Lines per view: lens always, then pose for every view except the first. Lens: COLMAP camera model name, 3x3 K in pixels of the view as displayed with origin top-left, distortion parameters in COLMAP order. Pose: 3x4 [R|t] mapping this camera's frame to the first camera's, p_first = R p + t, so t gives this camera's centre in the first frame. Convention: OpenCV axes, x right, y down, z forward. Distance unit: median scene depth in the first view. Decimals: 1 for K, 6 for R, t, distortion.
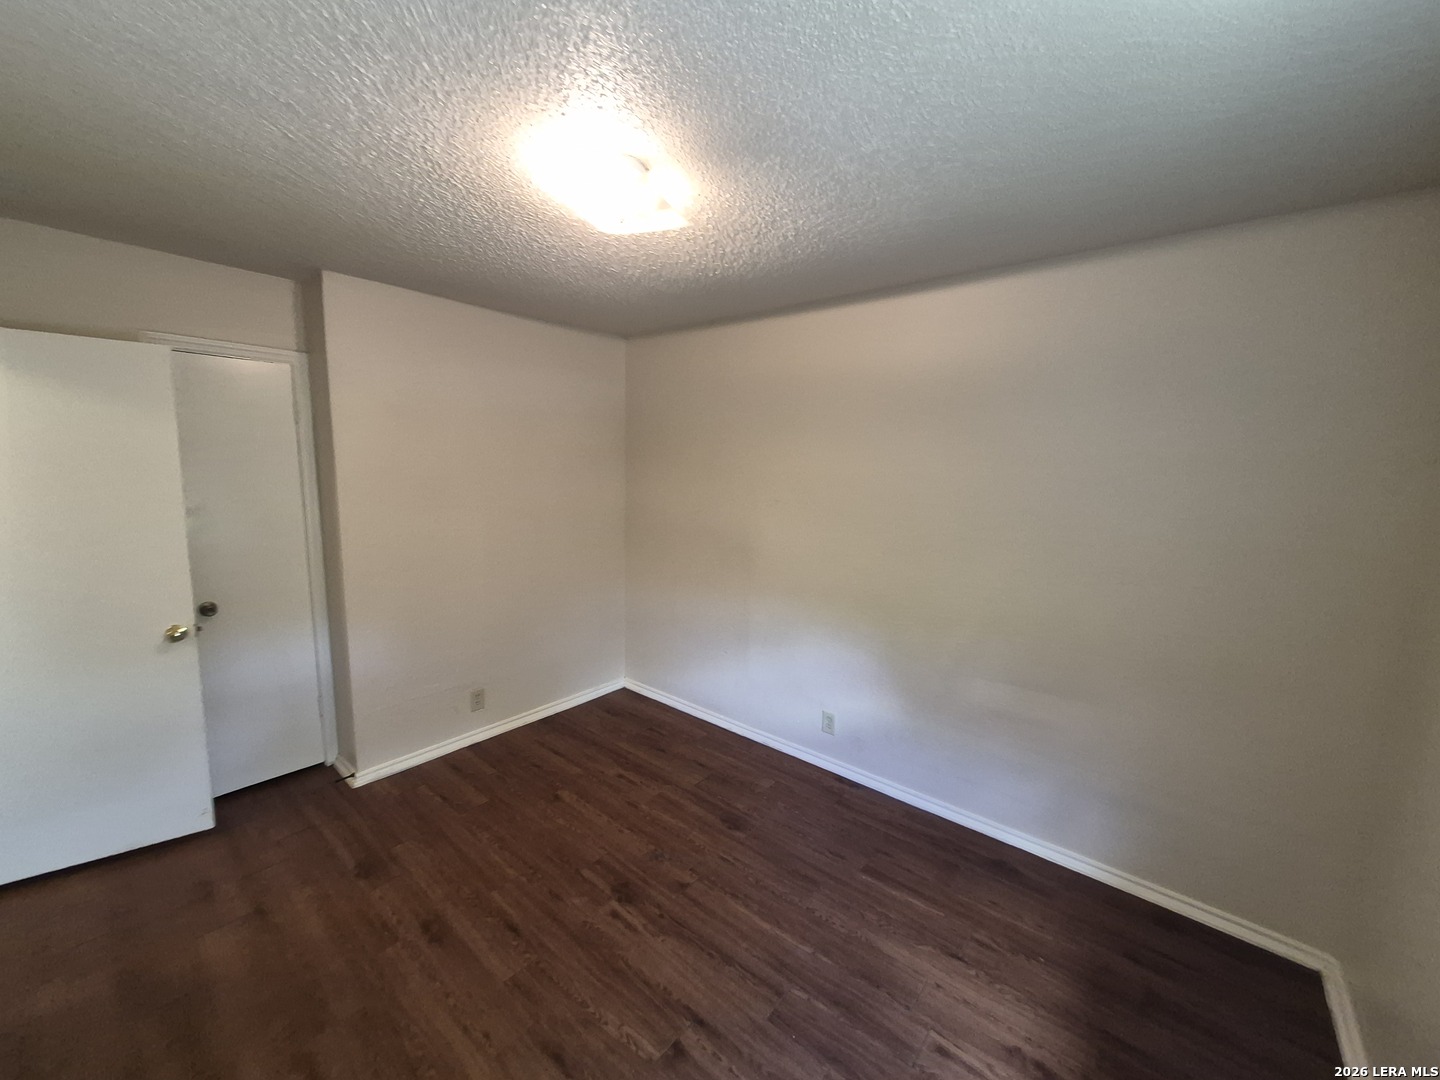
lens RADIAL K [[565.3, 0, 707.9], [0, 565.3, 547.8], [0, 0, 1]] dist [0.007574, -0.000037]
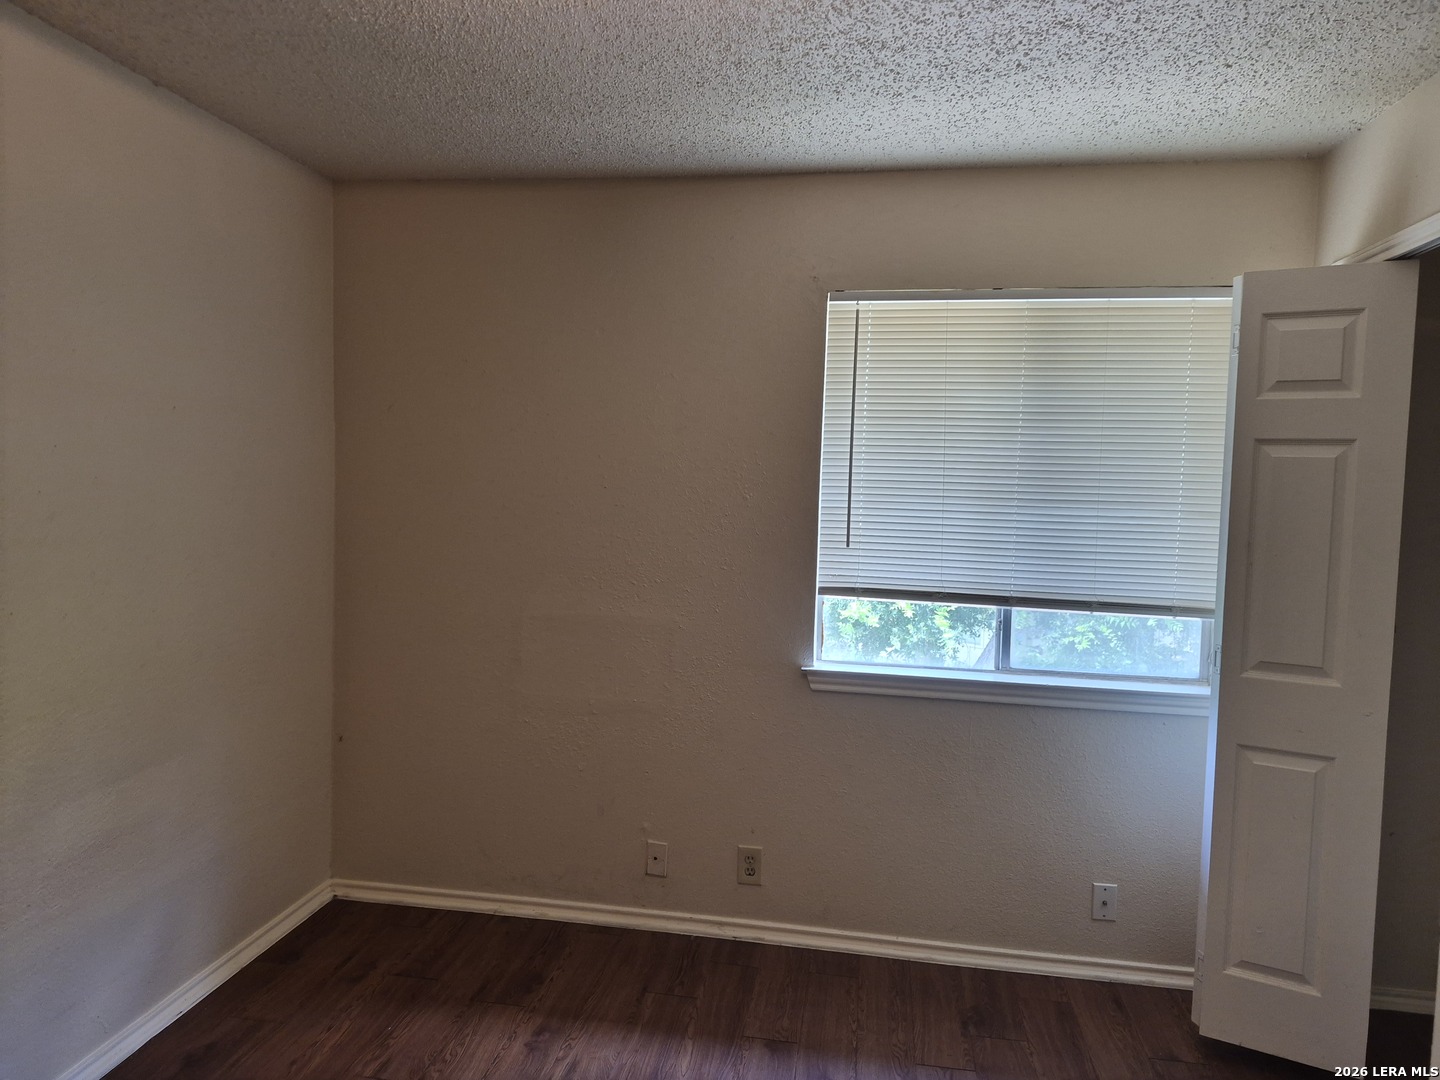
lens RADIAL K [[1001.0, 0, 720.0], [0, 1001.0, 540.0], [0, 0, 1]] dist [0.039909, -0.002235]
pose [[-0.521021, -0.094534, 0.848293, -0.689405], [0.088156, 0.982573, 0.163643, -0.114377], [-0.848979, 0.160044, -0.503607, 1.073472]]
